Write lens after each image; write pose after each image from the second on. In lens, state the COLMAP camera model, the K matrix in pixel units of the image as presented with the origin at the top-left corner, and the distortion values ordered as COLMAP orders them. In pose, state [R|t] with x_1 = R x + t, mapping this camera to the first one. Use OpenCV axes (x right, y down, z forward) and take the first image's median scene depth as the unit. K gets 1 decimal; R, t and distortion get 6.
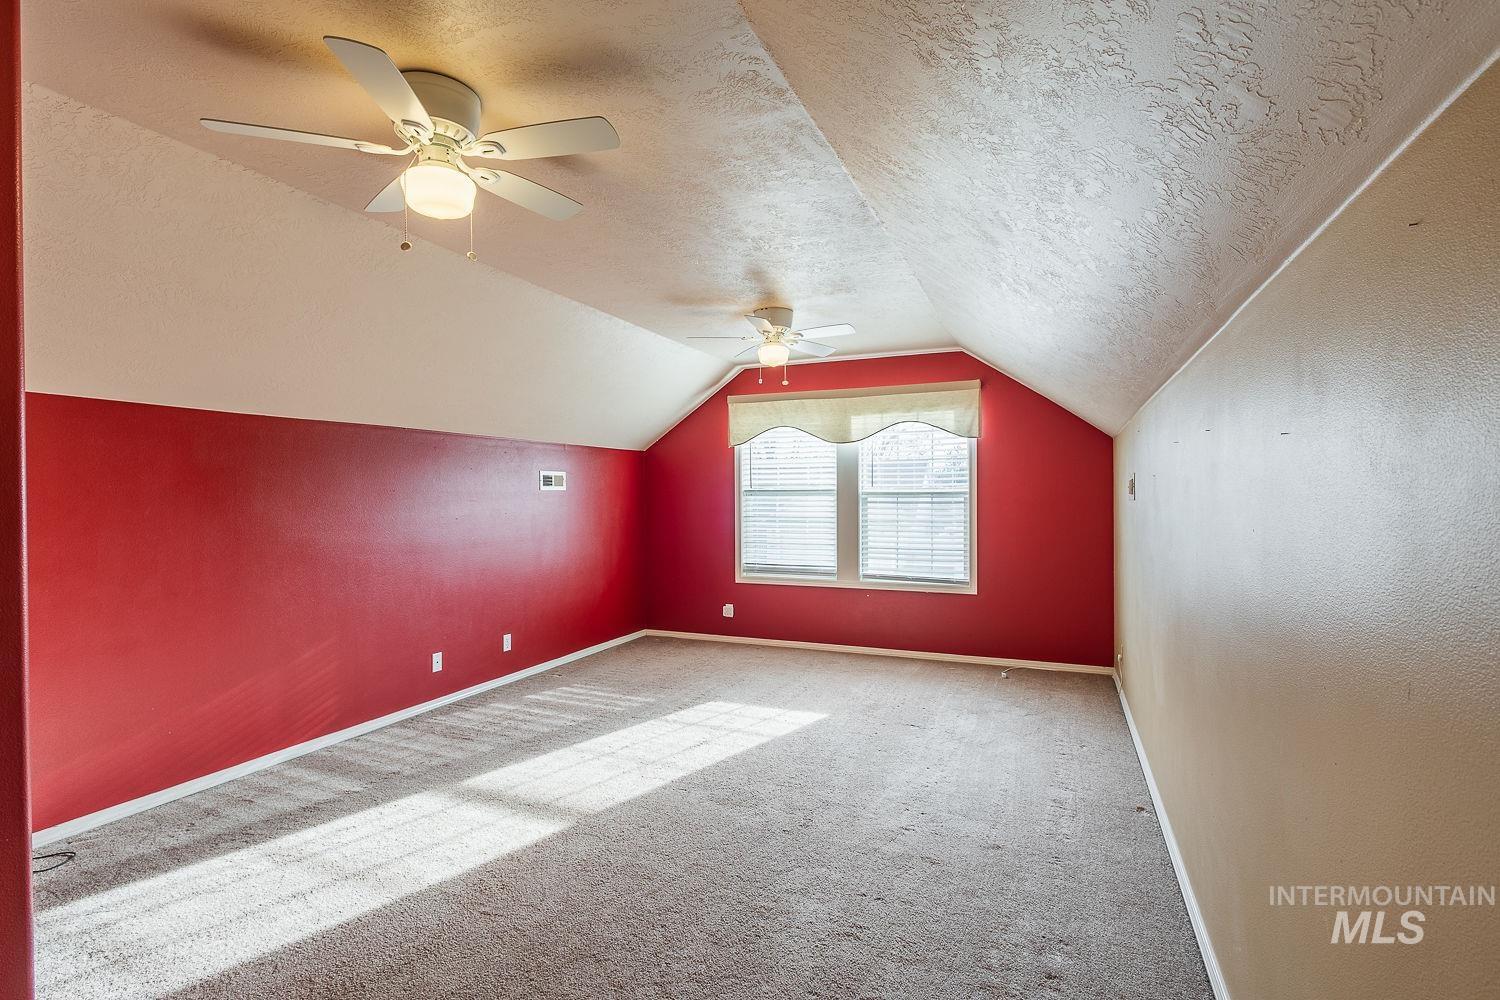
lens RADIAL K [[699.4, 0, 746.7], [0, 699.4, 496.2], [0, 0, 1]] dist [0.007587, -0.002279]
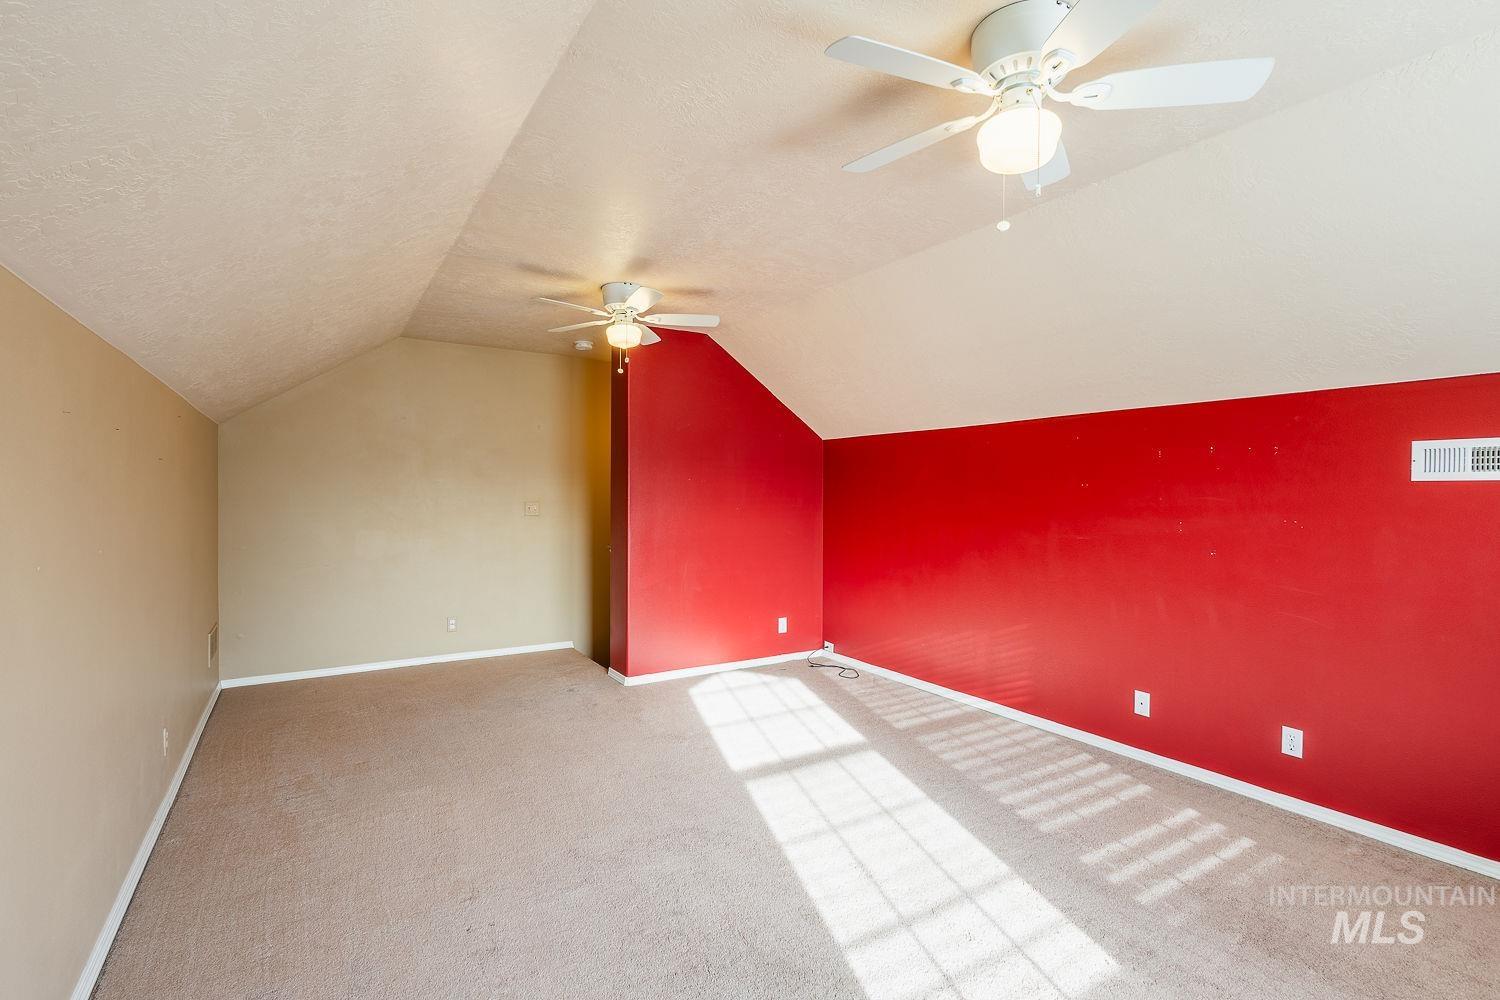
lens RADIAL K [[699.4, 0, 745.6], [0, 699.4, 498.5], [0, 0, 1]] dist [0.007587, -0.002279]
pose [[-0.561393, 0.016350, -0.827388, 0.480835], [0.000517, 0.999812, 0.019407, -0.008018], [0.827549, 0.010467, -0.561295, 1.143640]]
